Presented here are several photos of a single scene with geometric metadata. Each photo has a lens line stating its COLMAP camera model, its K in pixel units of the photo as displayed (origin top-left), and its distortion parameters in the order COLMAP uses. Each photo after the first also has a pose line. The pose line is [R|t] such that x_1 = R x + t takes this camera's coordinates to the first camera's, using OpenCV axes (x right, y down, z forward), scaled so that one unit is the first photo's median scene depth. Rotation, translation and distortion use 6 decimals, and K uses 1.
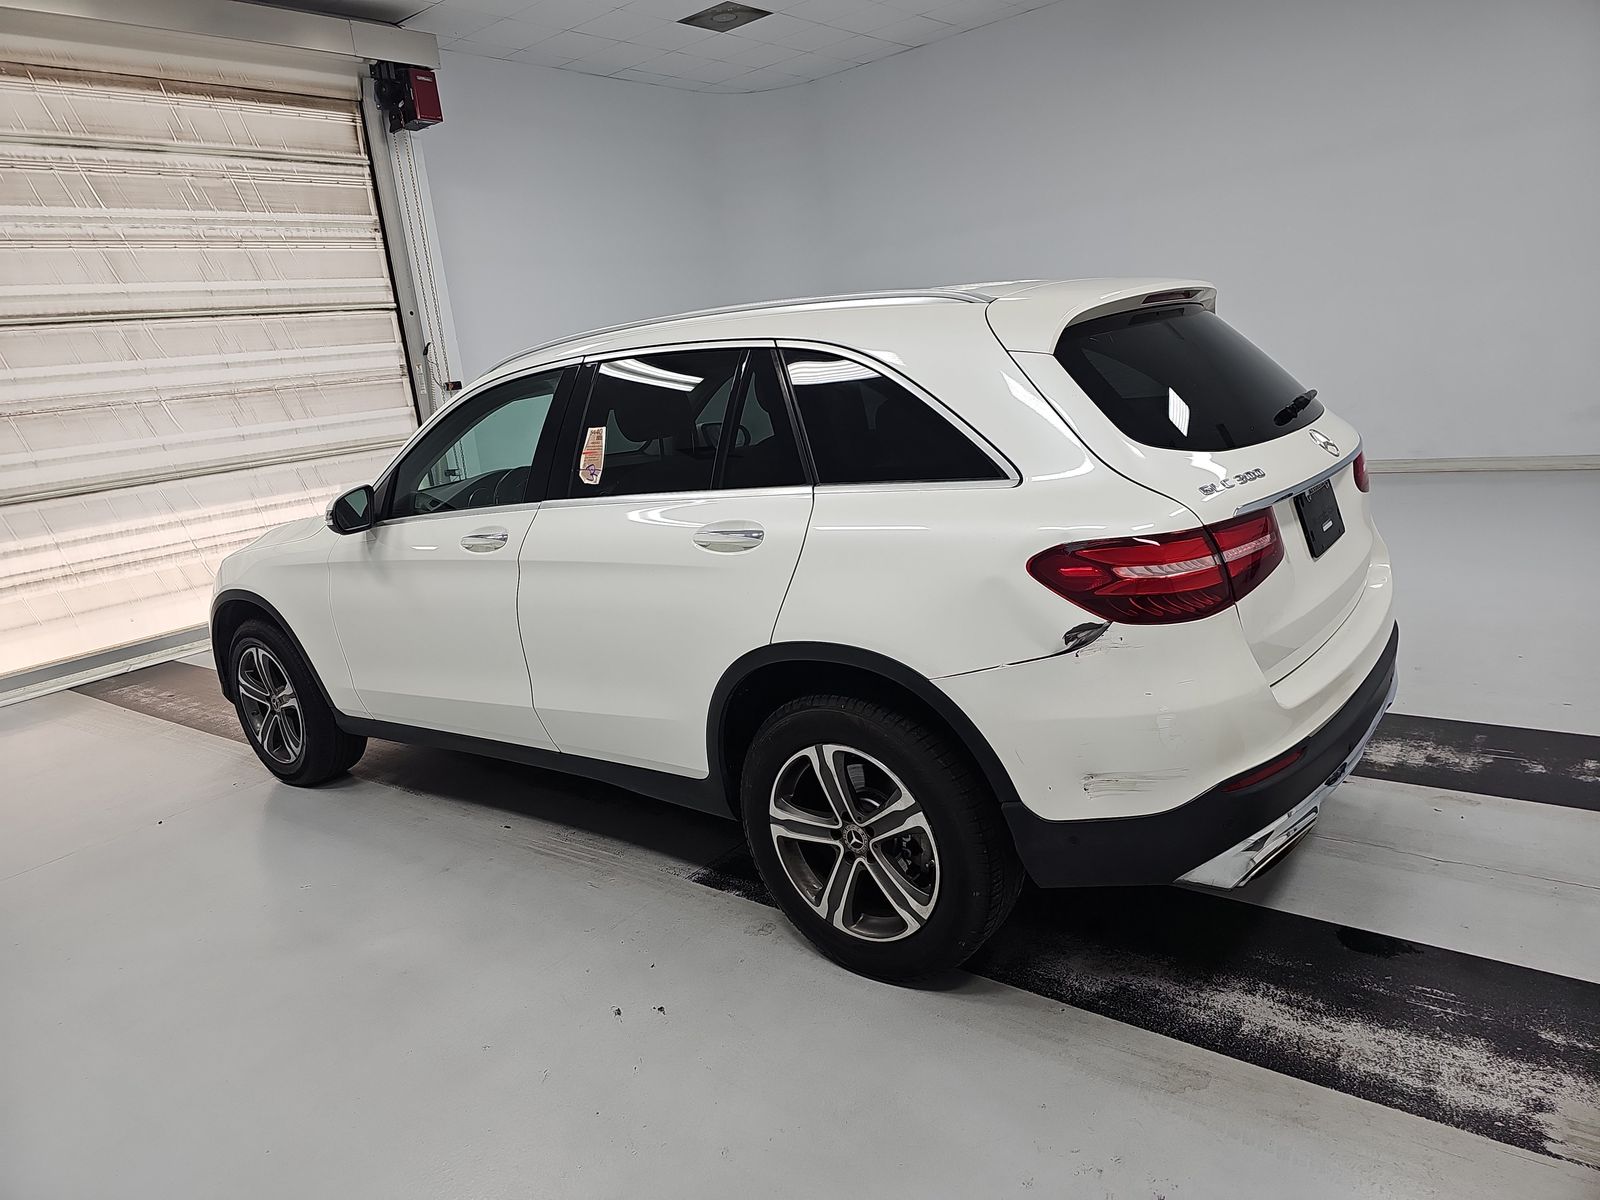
lens RADIAL K [[1027.2, 0, 763.7], [0, 1027.2, 603.3], [0, 0, 1]] dist [0.021475, -0.025092]
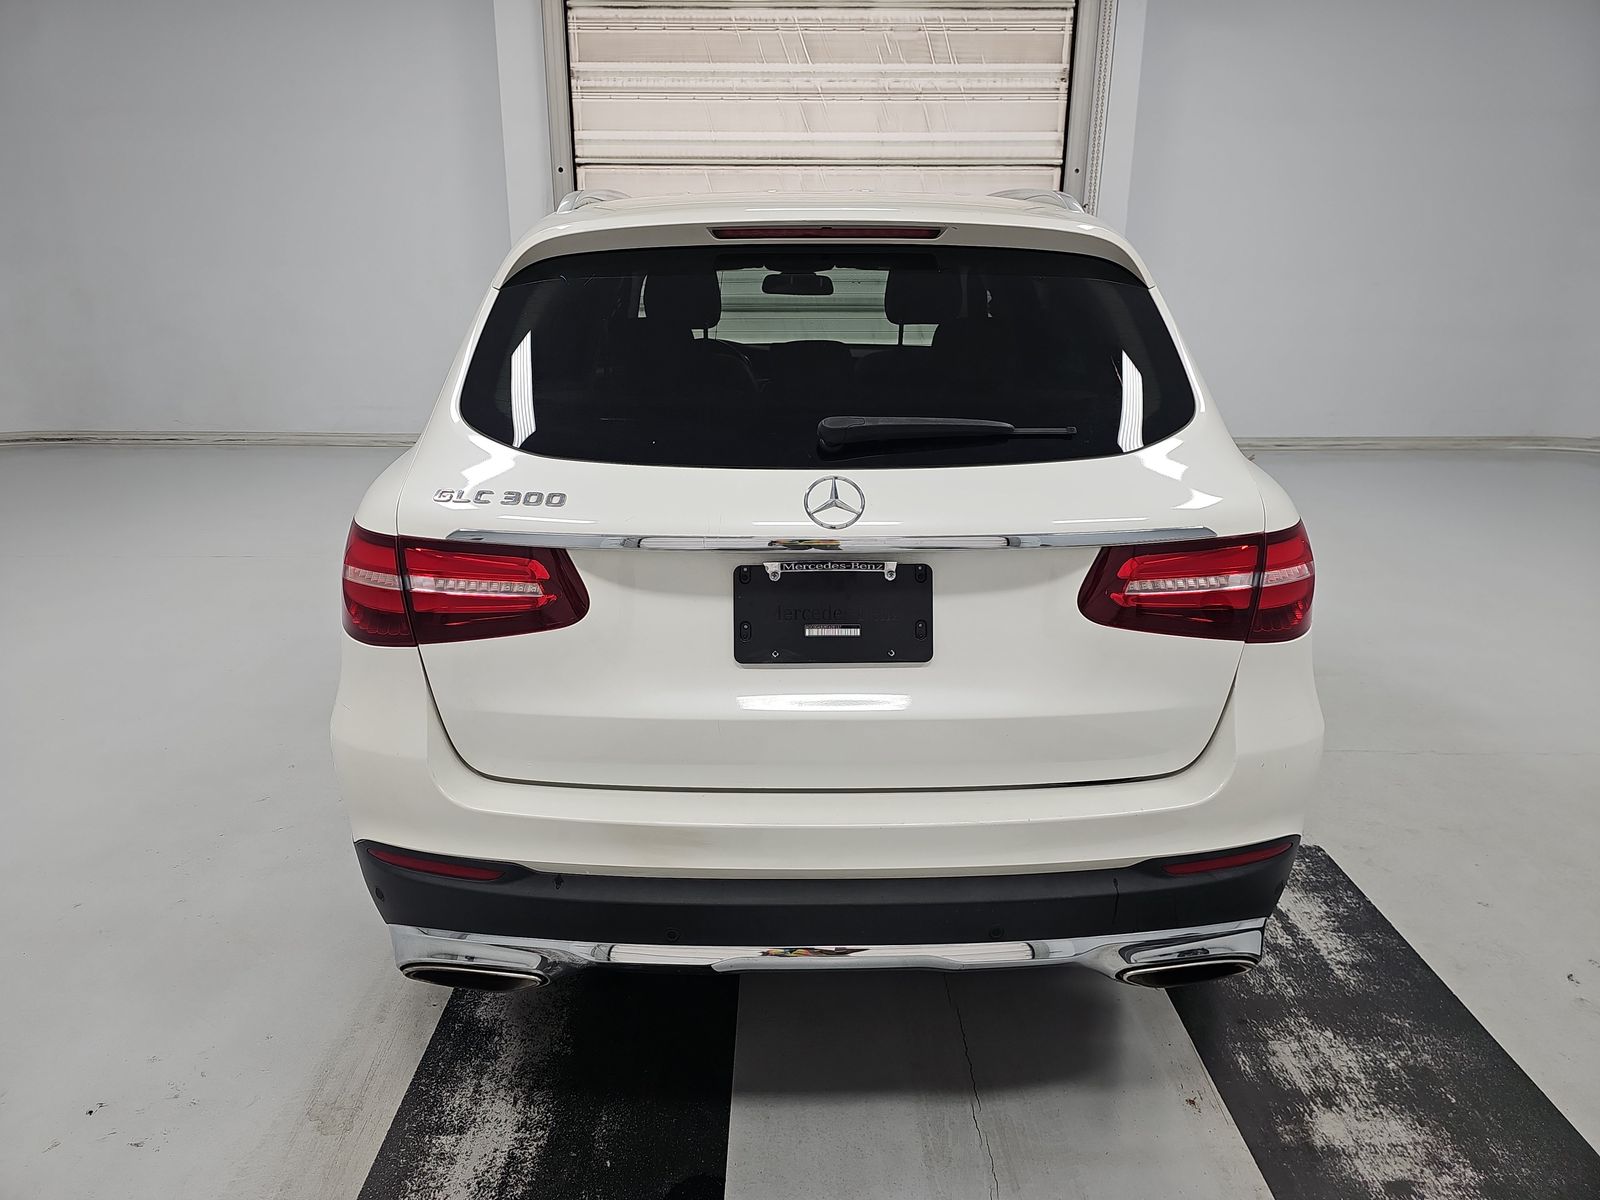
lens RADIAL K [[1027.2, 0, 789.7], [0, 1027.2, 596.5], [0, 0, 1]] dist [0.021475, -0.025092]
pose [[0.637824, 0.341707, -0.690230, 0.338233], [-0.250081, 0.939516, 0.234026, -0.083263], [0.728450, 0.023346, 0.684701, 0.197261]]
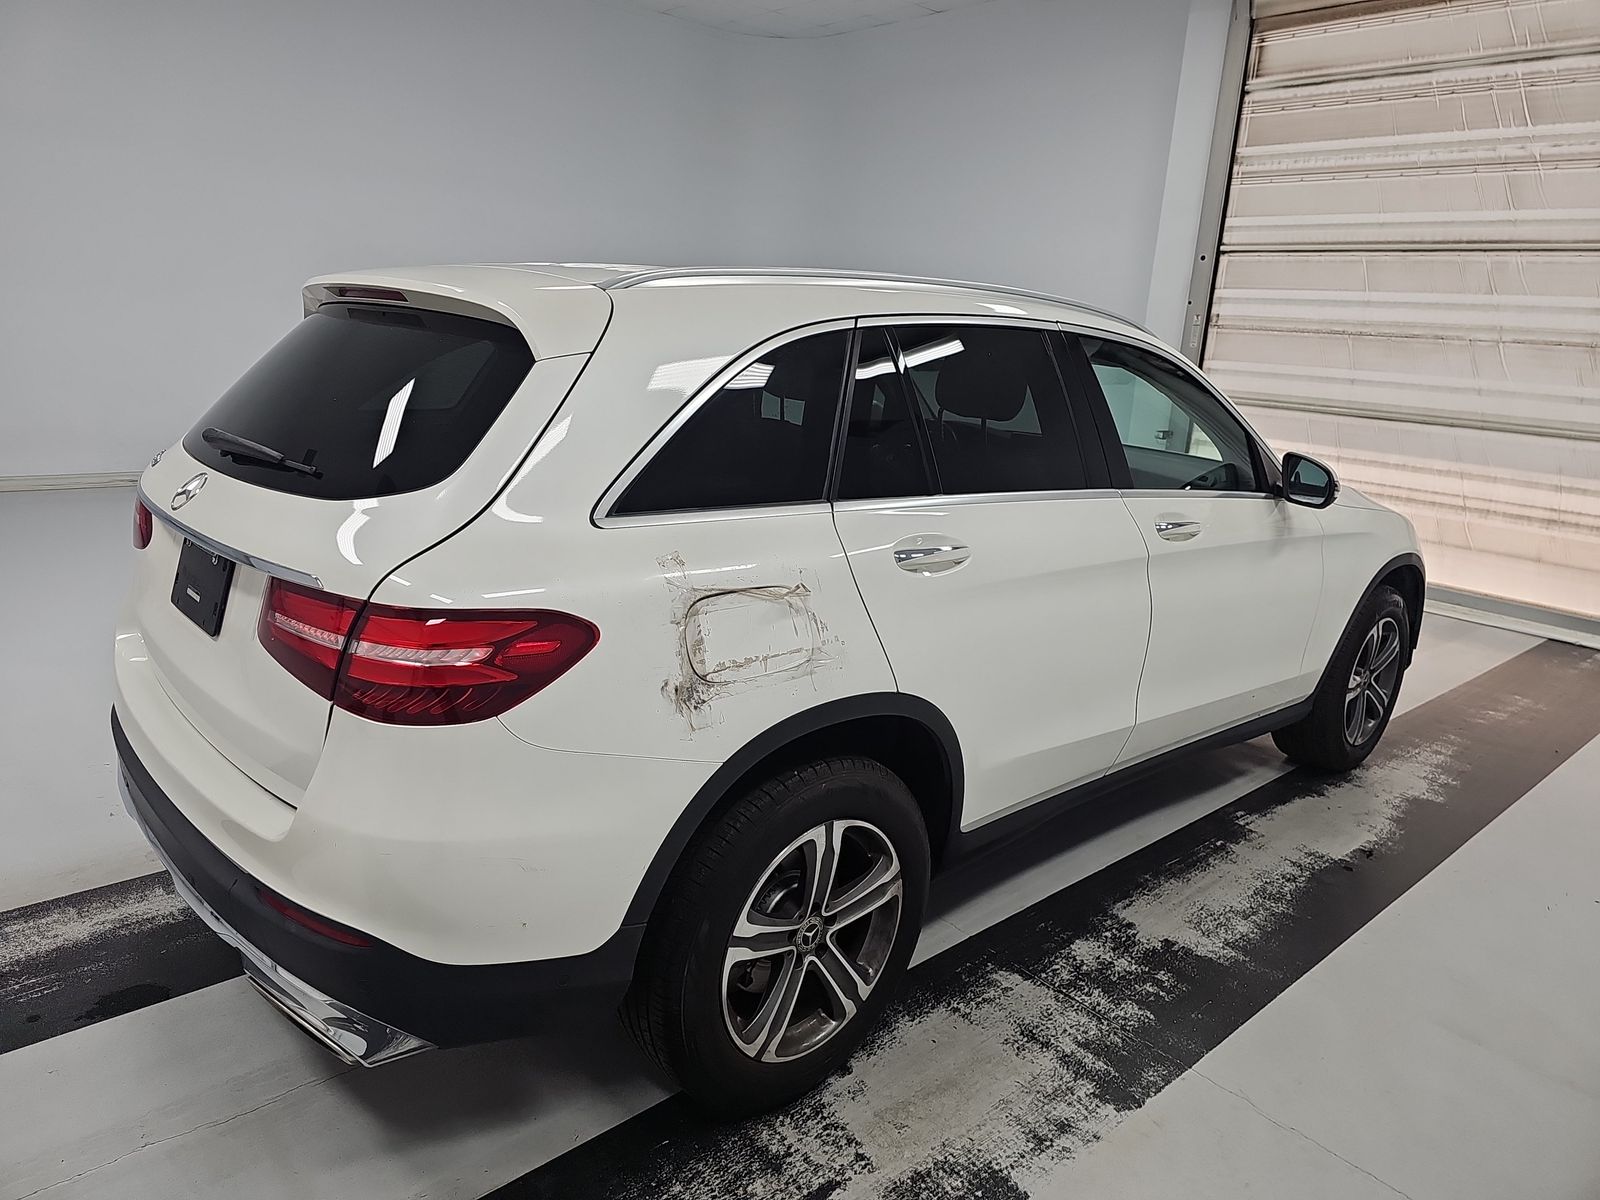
lens RADIAL K [[1027.2, 0, 796.9], [0, 1027.2, 595.3], [0, 0, 1]] dist [0.021475, -0.025092]
pose [[-0.146664, 0.351265, -0.924718, 0.431415], [-0.273911, 0.883850, 0.379185, -0.177729], [0.950506, 0.308904, -0.033414, 0.523466]]
